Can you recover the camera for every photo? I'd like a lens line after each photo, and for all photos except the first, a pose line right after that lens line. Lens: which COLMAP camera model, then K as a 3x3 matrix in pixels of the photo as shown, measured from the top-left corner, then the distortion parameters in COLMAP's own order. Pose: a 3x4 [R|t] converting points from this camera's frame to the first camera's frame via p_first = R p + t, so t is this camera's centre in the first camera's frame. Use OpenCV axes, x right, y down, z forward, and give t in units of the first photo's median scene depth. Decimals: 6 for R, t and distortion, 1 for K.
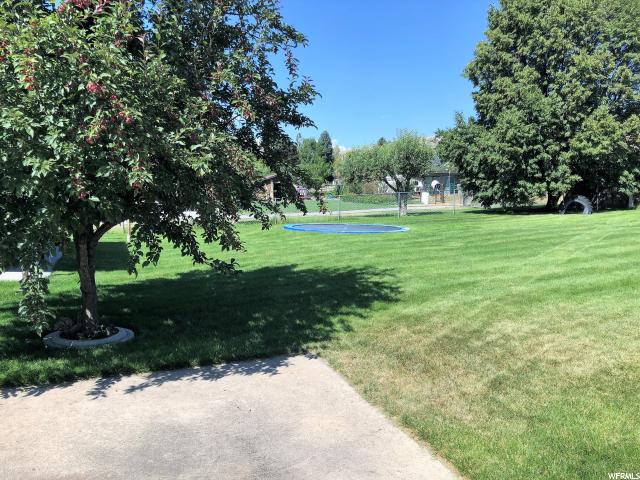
lens RADIAL K [[512.6, 0, 320.0], [0, 512.6, 240.0], [0, 0, 1]] dist [0.009474, 0.000920]
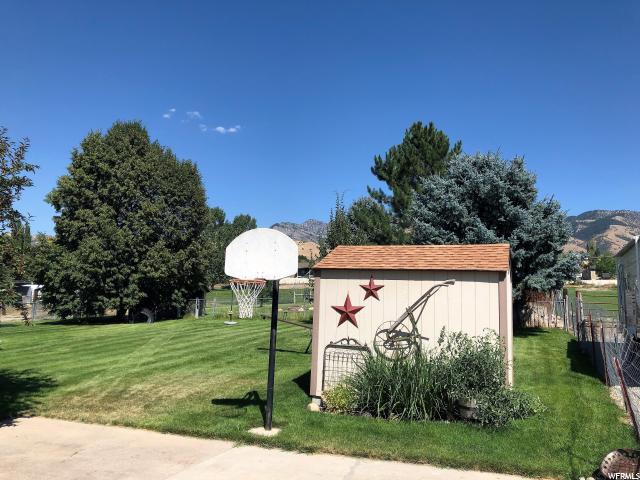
lens RADIAL K [[512.6, 0, 320.0], [0, 512.6, 240.0], [0, 0, 1]] dist [0.009474, 0.000920]
pose [[0.679042, 0.095204, 0.727900, -0.143110], [0.060947, 0.980820, -0.185140, 0.009343], [-0.731565, 0.170082, 0.660216, -0.187756]]
